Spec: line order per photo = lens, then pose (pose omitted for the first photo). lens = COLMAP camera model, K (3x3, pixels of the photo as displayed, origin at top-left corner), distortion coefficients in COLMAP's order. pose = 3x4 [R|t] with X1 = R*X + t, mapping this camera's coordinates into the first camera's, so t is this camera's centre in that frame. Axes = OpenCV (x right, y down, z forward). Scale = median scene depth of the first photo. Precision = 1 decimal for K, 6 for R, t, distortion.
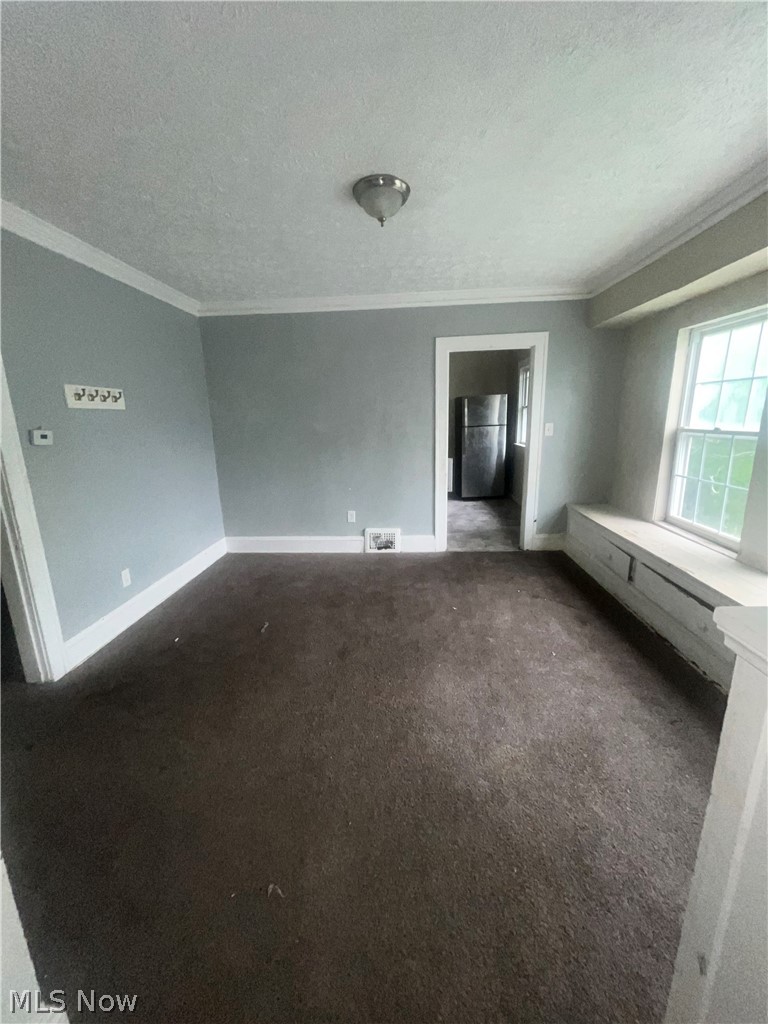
lens RADIAL K [[419.4, 0, 384.0], [0, 419.4, 512.0], [0, 0, 1]] dist [-0.001833, -0.000136]
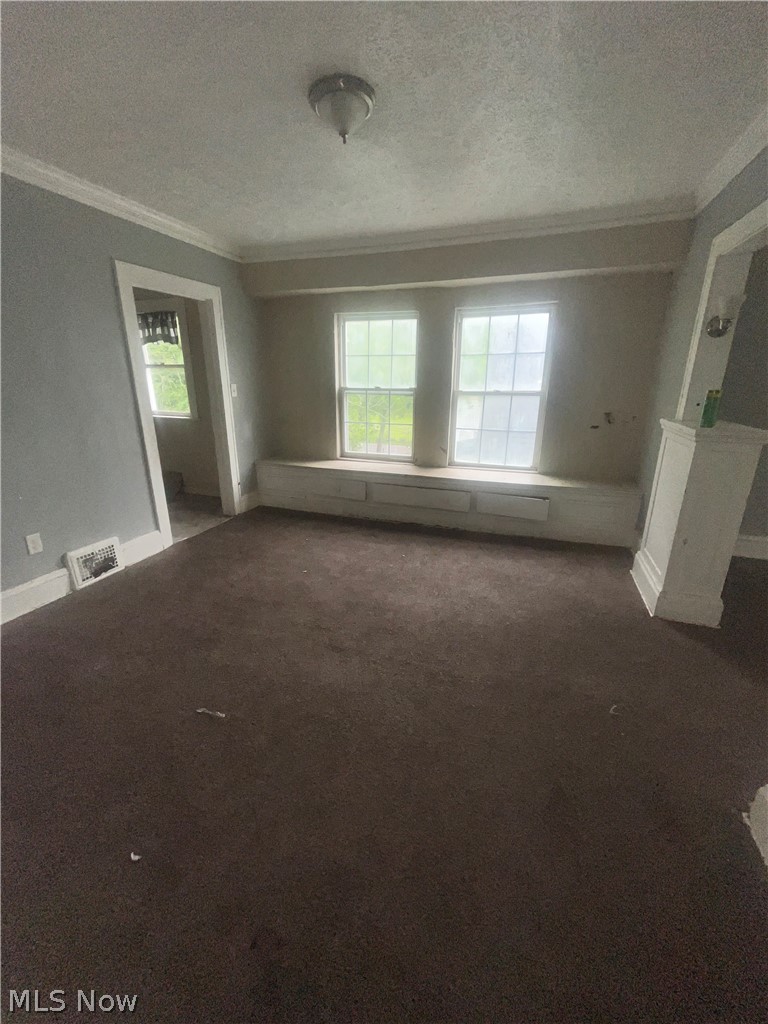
lens RADIAL K [[419.4, 0, 384.0], [0, 419.4, 512.0], [0, 0, 1]] dist [-0.001833, -0.000136]
pose [[0.270731, -0.266960, 0.924898, -0.517369], [0.205105, 0.954714, 0.215528, -0.062091], [-0.940551, 0.131351, 0.313226, 0.390023]]
